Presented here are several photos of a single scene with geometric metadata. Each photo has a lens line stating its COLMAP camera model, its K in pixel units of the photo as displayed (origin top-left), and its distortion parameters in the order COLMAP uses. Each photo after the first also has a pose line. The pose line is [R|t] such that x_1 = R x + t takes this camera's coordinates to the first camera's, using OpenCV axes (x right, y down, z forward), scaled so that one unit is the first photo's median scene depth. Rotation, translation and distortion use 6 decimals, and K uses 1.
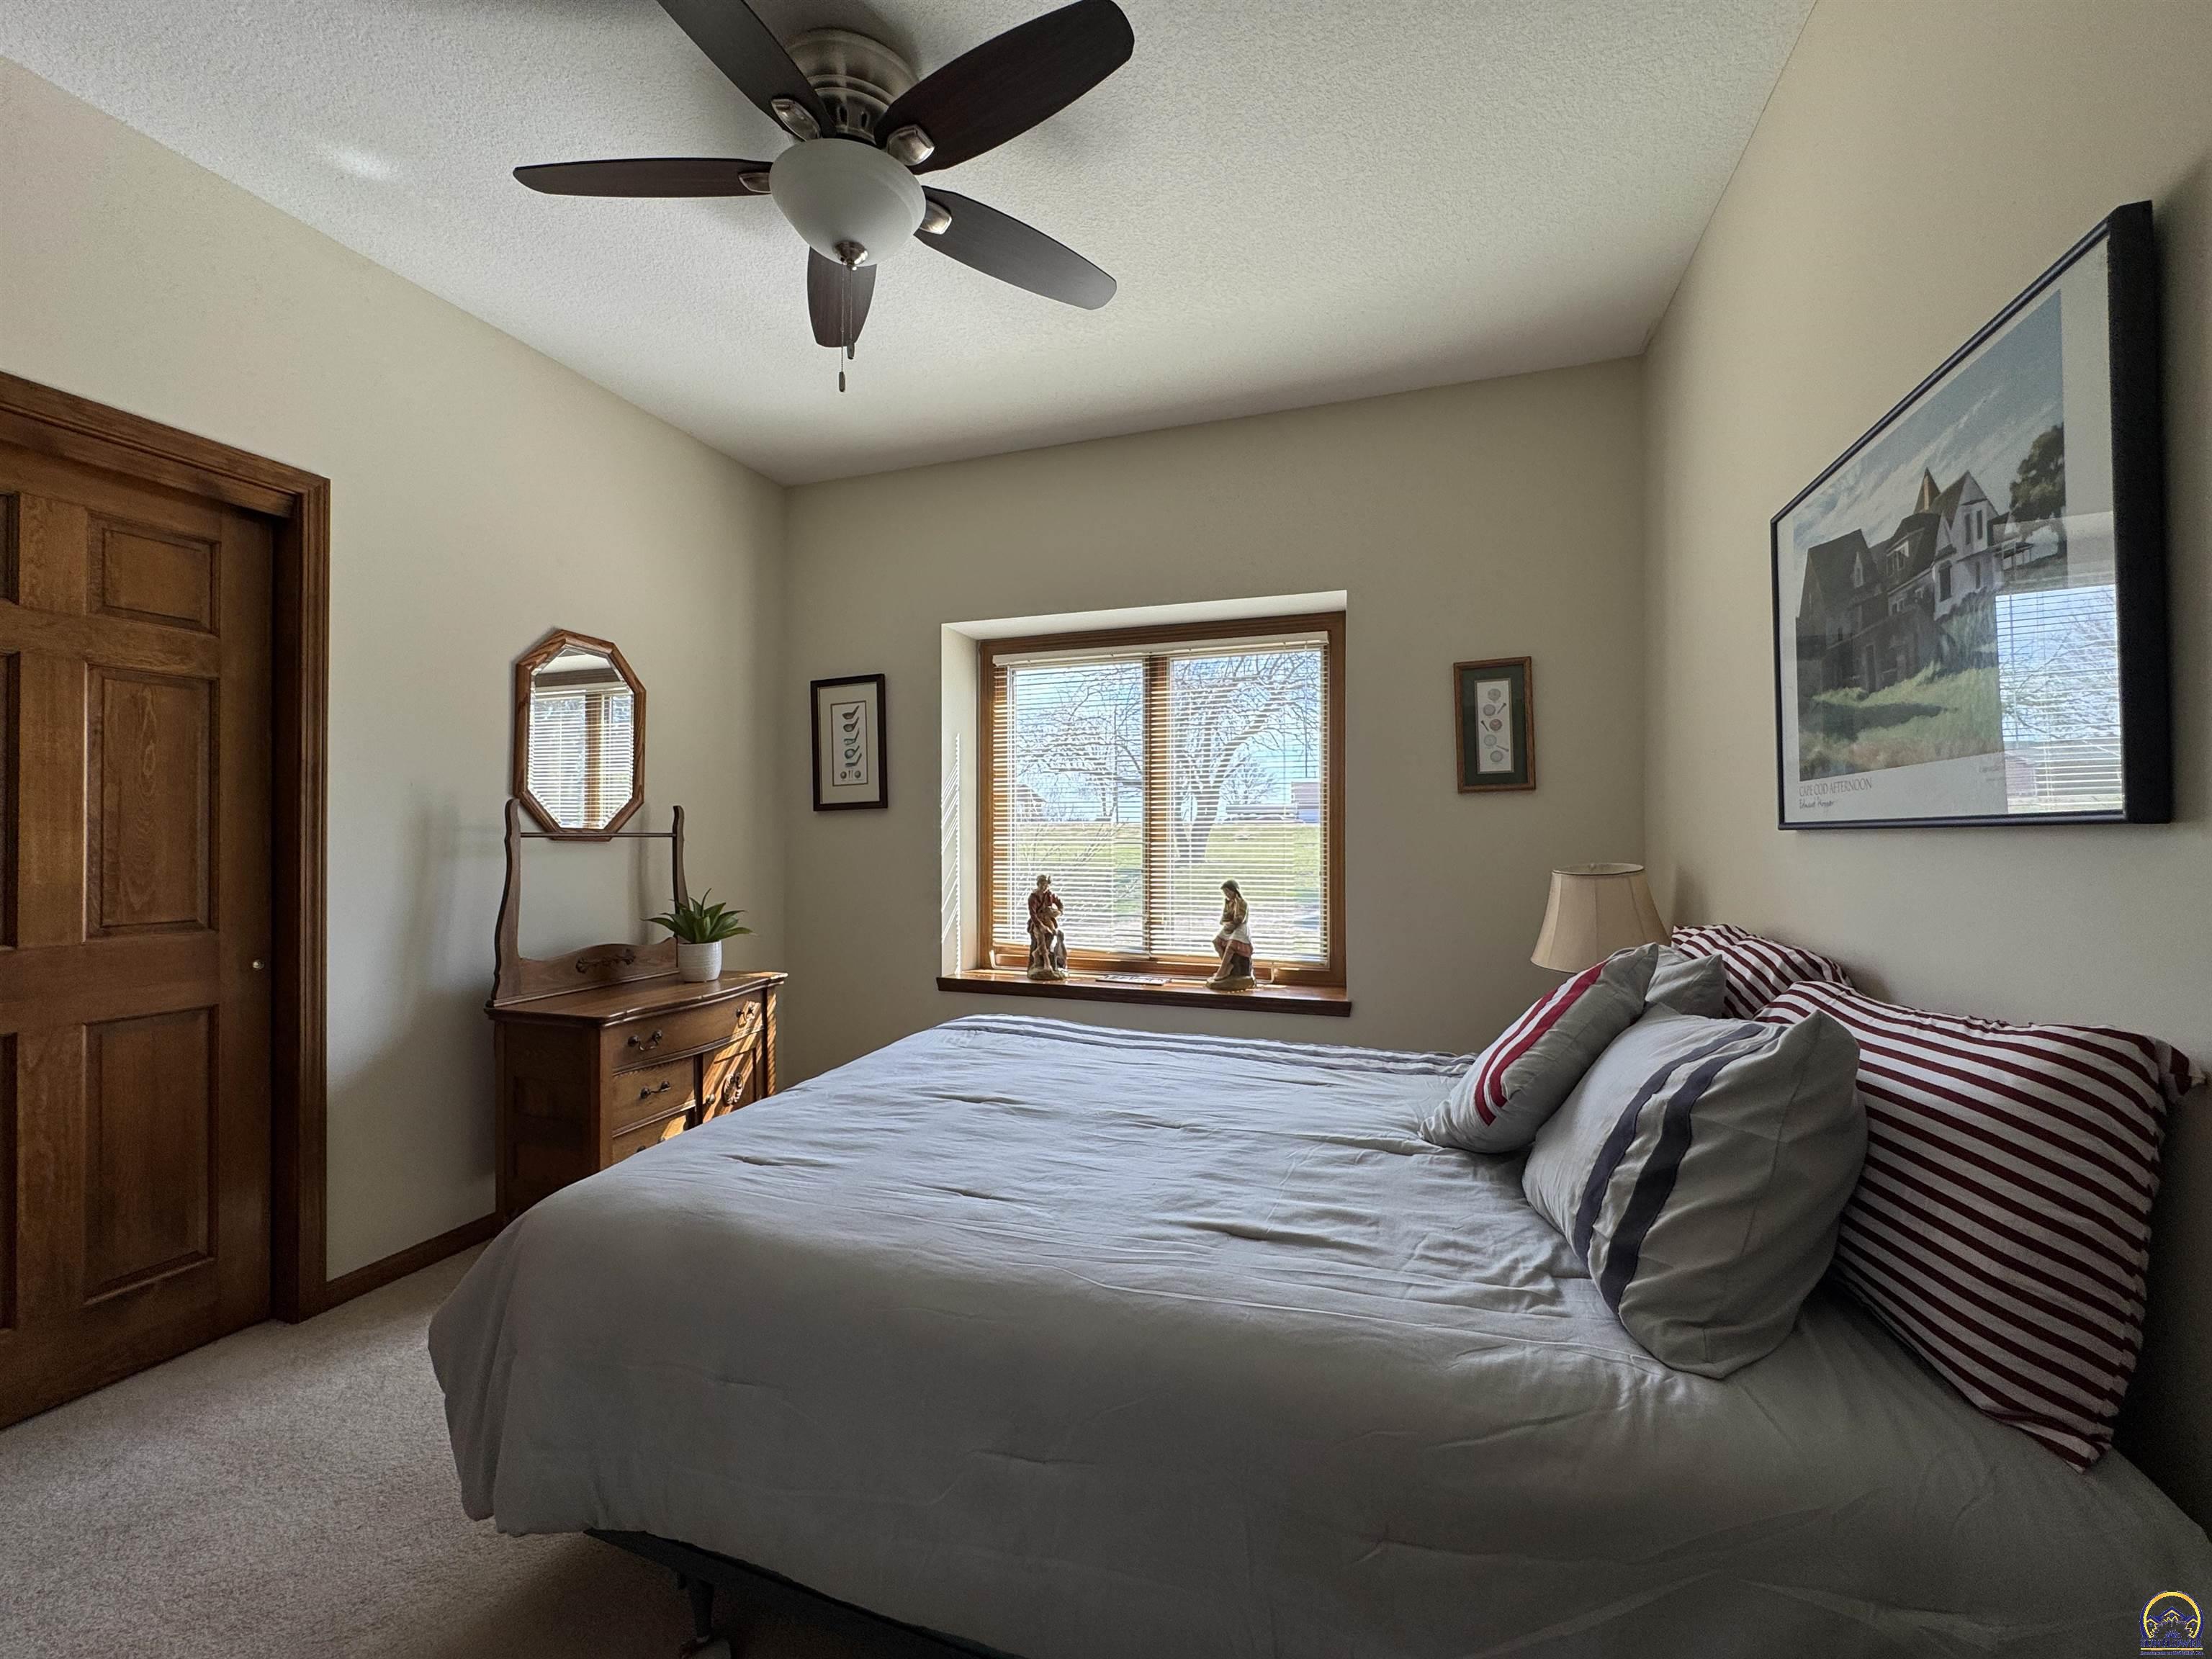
lens RADIAL K [[884.3, 0, 1110.5], [0, 884.3, 830.9], [0, 0, 1]] dist [-0.004241, 0.000744]
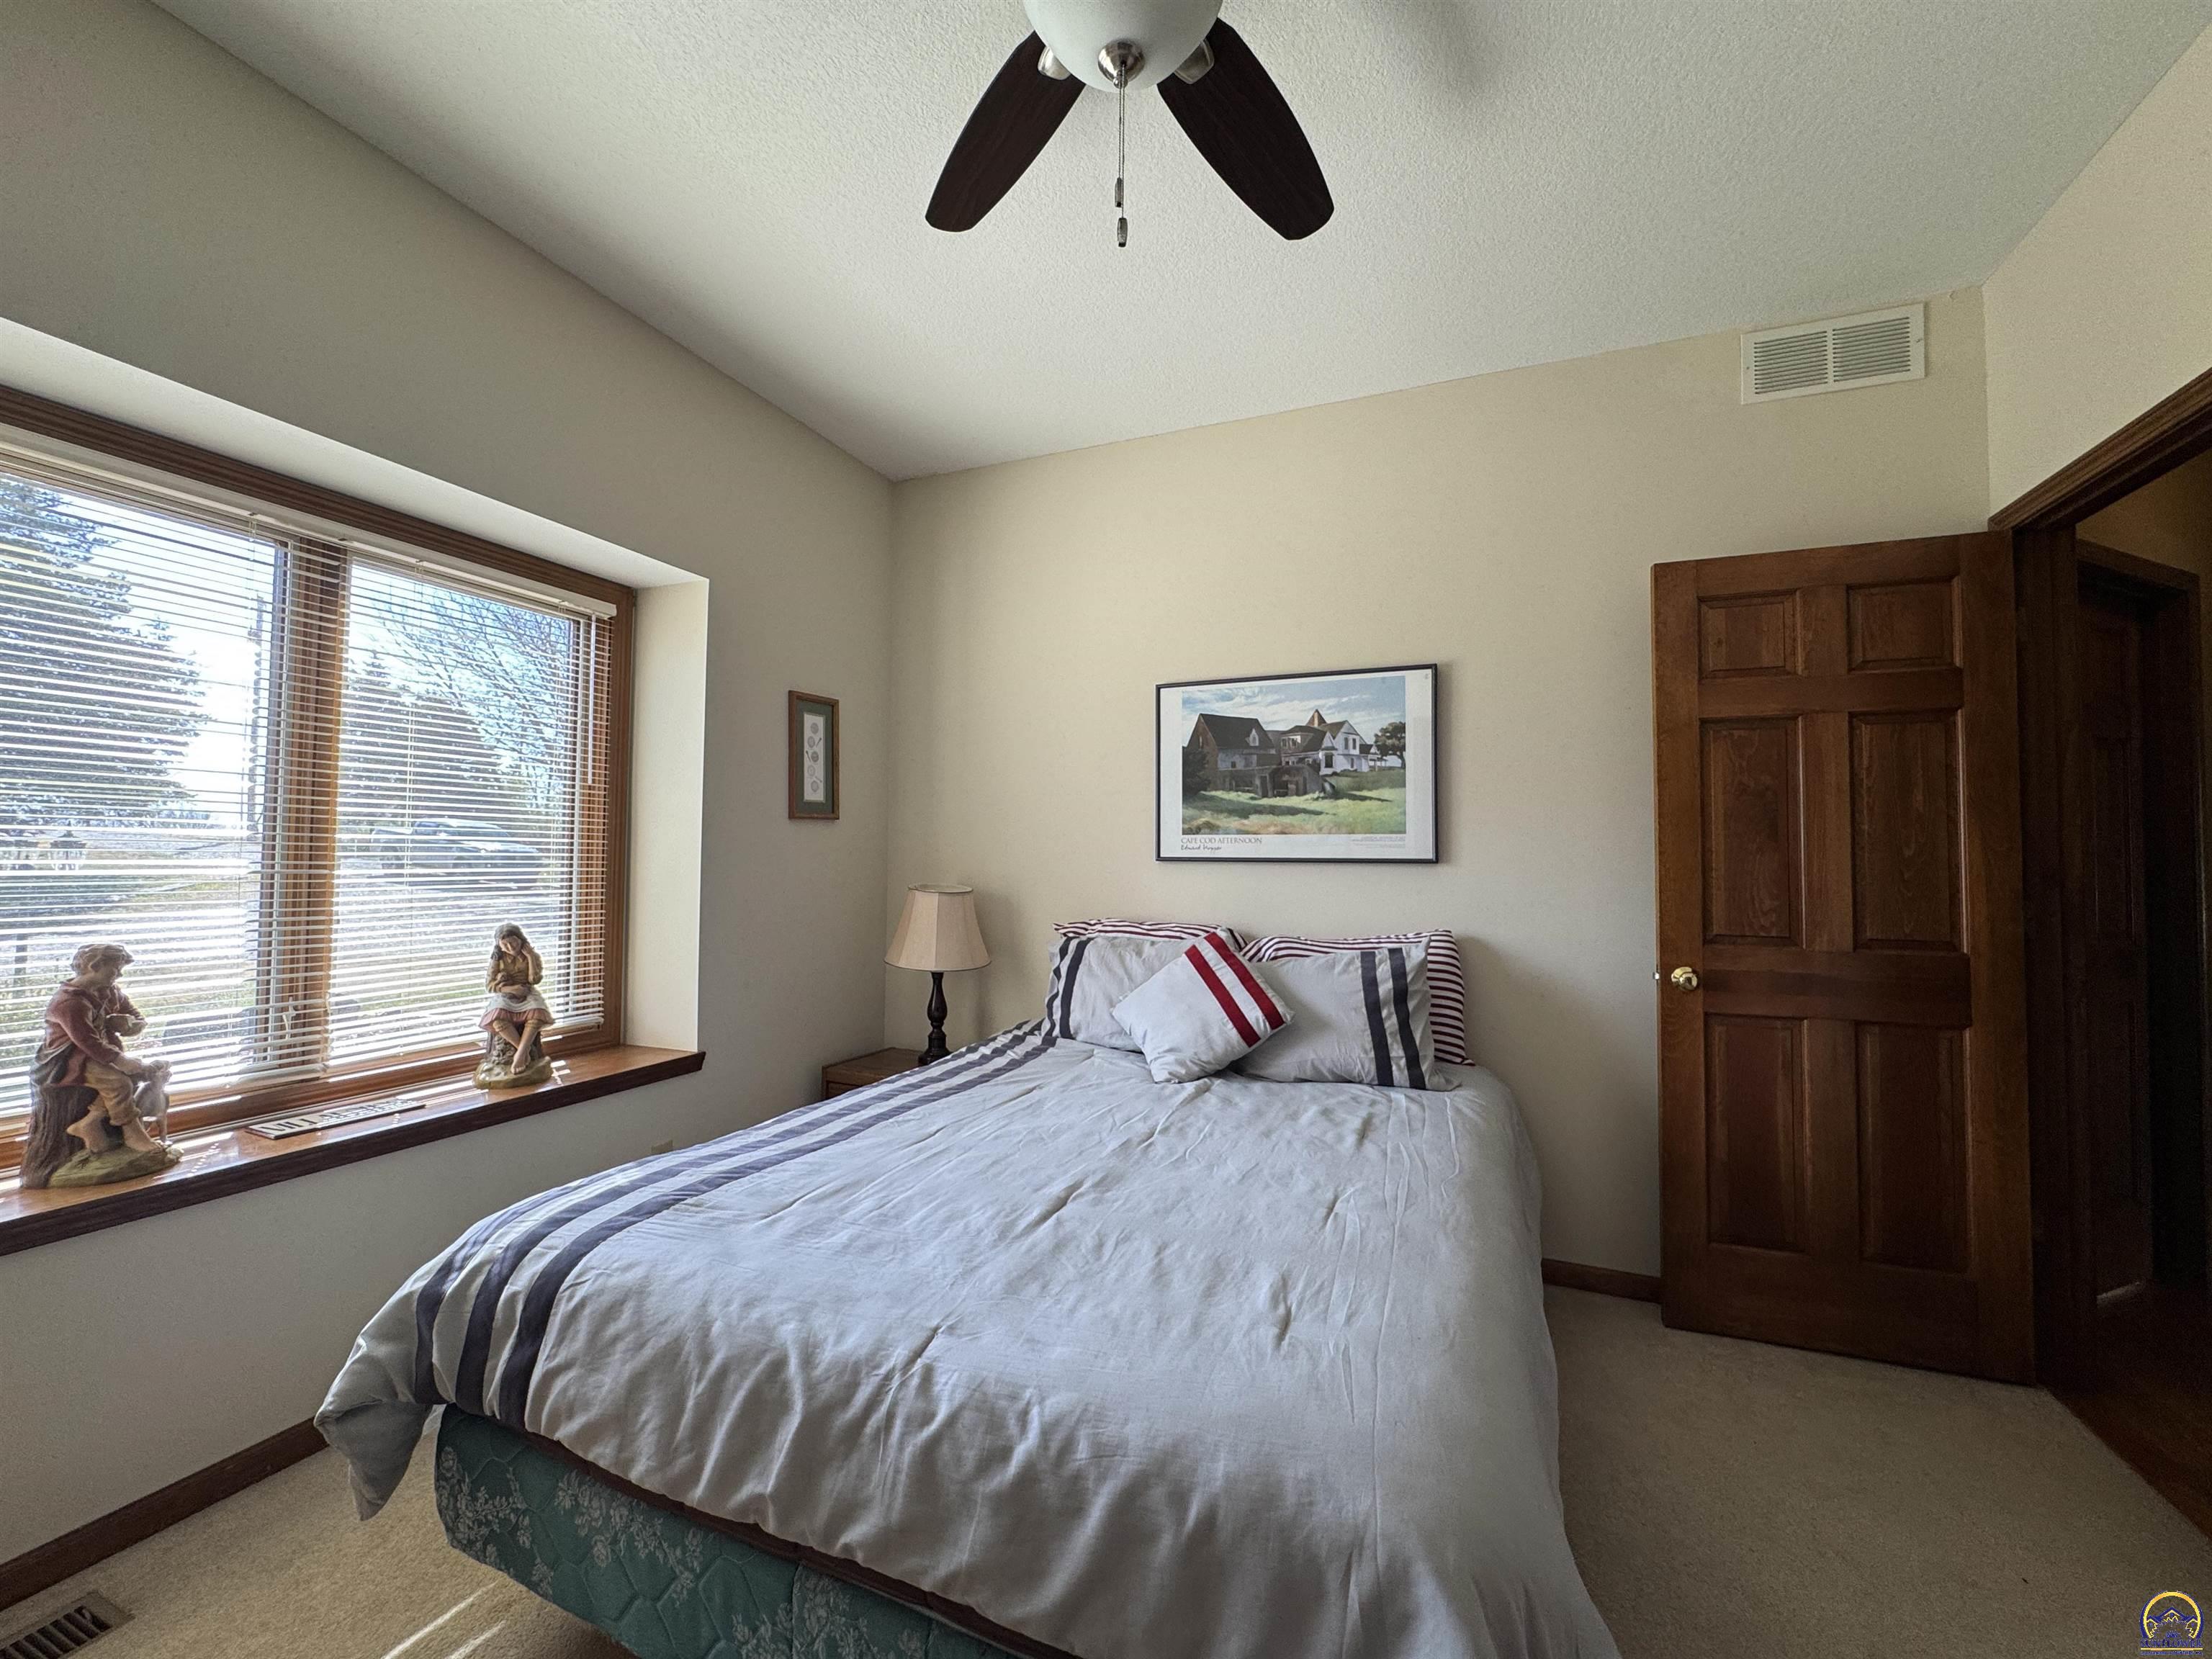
lens RADIAL K [[884.3, 0, 1111.6], [0, 884.3, 828.7], [0, 0, 1]] dist [-0.004241, 0.000744]
pose [[0.065366, 0.036839, 0.997181, -1.038122], [-0.014258, 0.999251, -0.035981, -0.001092], [-0.997759, -0.011865, 0.065842, 0.997404]]
